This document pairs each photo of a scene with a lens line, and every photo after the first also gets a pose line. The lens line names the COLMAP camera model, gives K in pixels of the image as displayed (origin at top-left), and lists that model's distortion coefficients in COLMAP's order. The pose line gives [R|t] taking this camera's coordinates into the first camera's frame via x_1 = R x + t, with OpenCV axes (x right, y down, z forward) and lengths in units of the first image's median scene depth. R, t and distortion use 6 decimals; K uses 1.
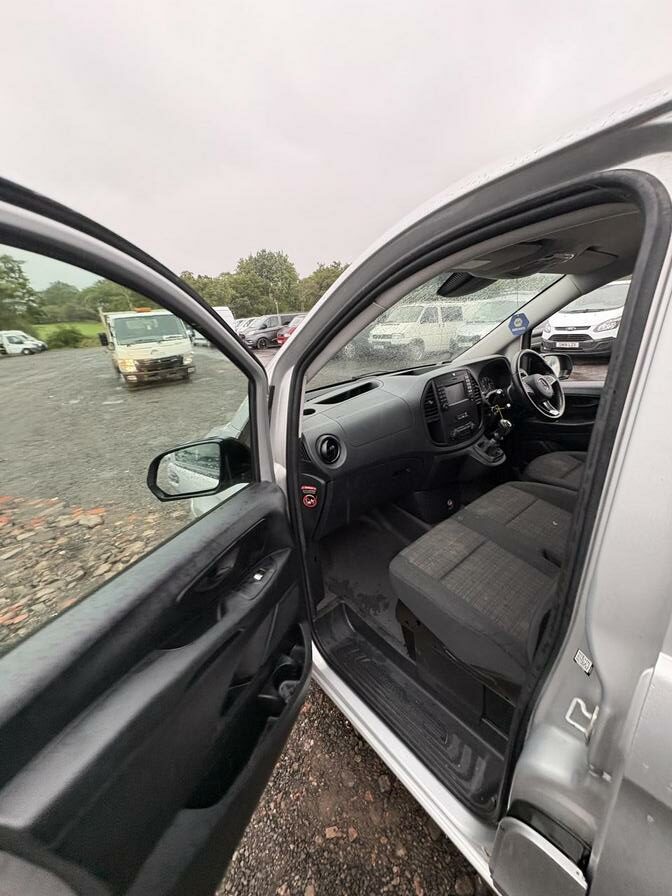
lens RADIAL K [[355.9, 0, 334.1], [0, 355.9, 446.7], [0, 0, 1]] dist [0.001596, -0.000062]
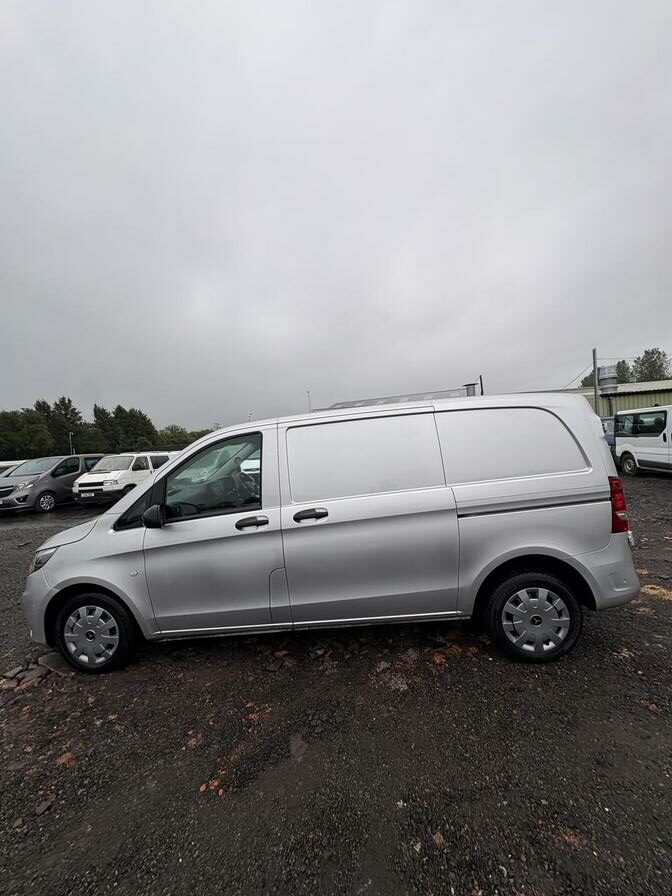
lens RADIAL K [[355.9, 0, 339.0], [0, 355.9, 448.4], [0, 0, 1]] dist [0.001596, -0.000062]
pose [[0.695879, 0.011643, 0.718065, -0.727974], [0.268009, 0.923423, -0.274701, 0.417439], [-0.666276, 0.383607, 0.639470, -1.023428]]
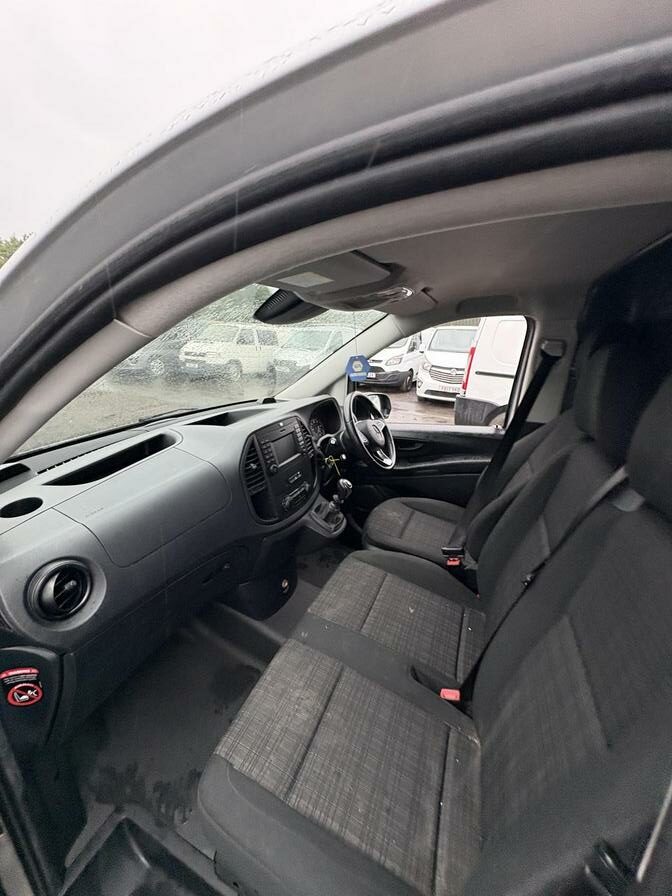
lens RADIAL K [[355.9, 0, 333.7], [0, 355.9, 446.7], [0, 0, 1]] dist [0.001596, -0.000062]
pose [[0.882822, -0.041980, 0.467828, 0.076032], [0.065961, 0.997209, -0.034989, -0.118498], [-0.465053, 0.061747, 0.883127, 0.273299]]
